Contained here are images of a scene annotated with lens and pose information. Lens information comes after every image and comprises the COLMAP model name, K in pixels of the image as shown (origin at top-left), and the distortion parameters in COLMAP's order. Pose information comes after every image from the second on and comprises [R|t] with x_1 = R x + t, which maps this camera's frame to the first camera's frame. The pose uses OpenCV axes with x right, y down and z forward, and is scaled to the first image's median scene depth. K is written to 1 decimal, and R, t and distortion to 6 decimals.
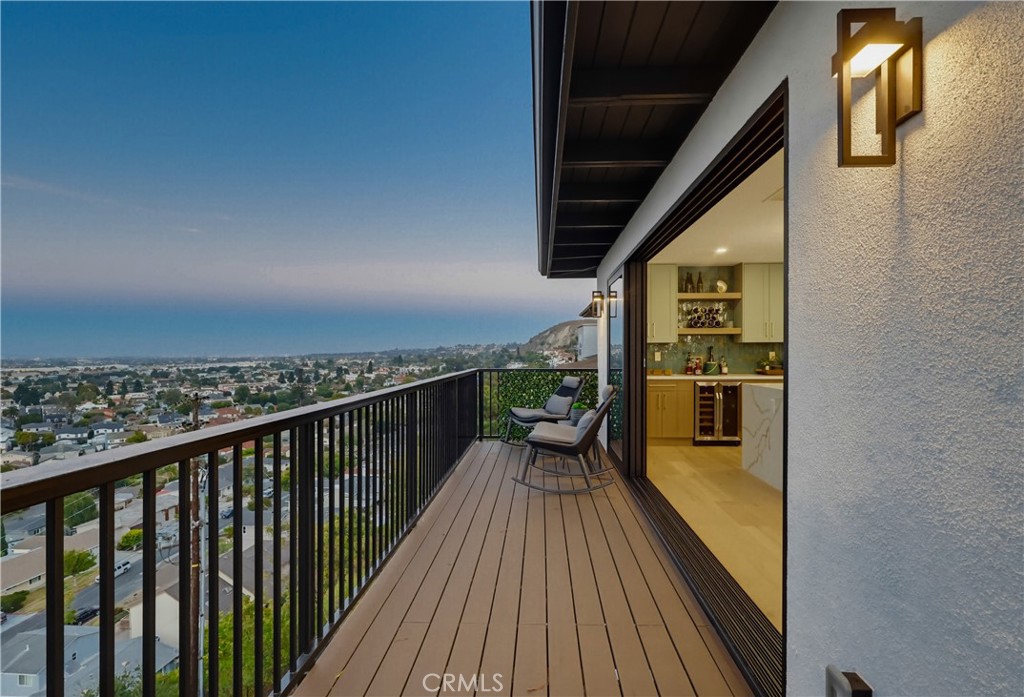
lens RADIAL K [[586.6, 0, 511.7], [0, 586.6, 351.3], [0, 0, 1]] dist [0.001485, 0.000173]
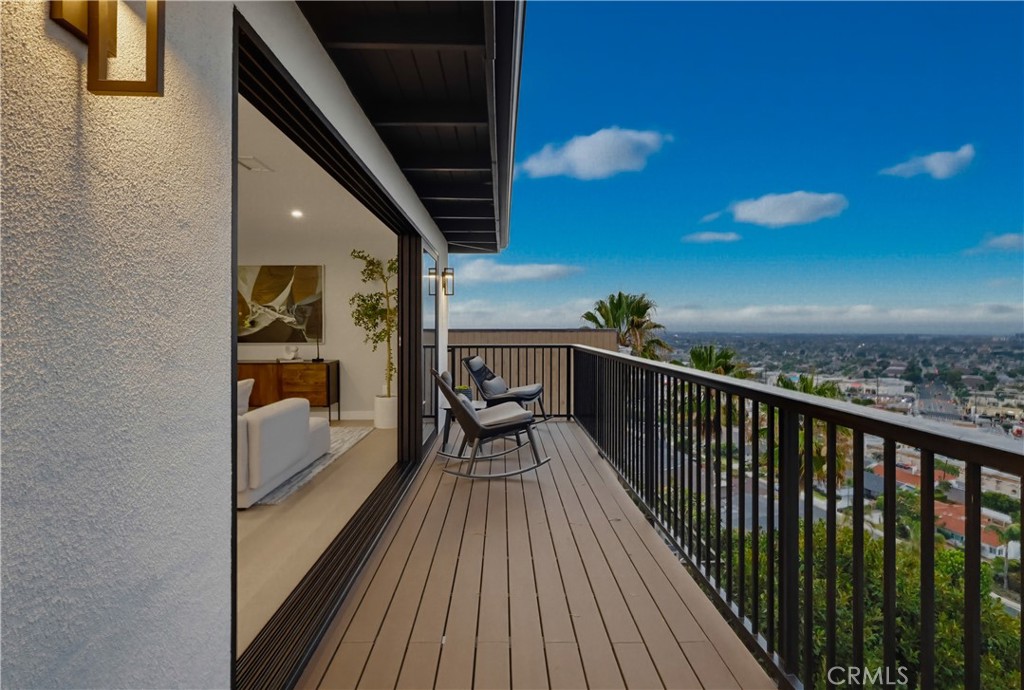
lens RADIAL K [[494.9, 0, 513.1], [0, 494.9, 336.8], [0, 0, 1]] dist [-0.009771, -0.001079]
pose [[-0.997676, 0.000226, -0.068142, 0.141037], [-0.000467, 0.999948, 0.010158, 0.002551], [0.068140, 0.010166, -0.997624, 1.810720]]
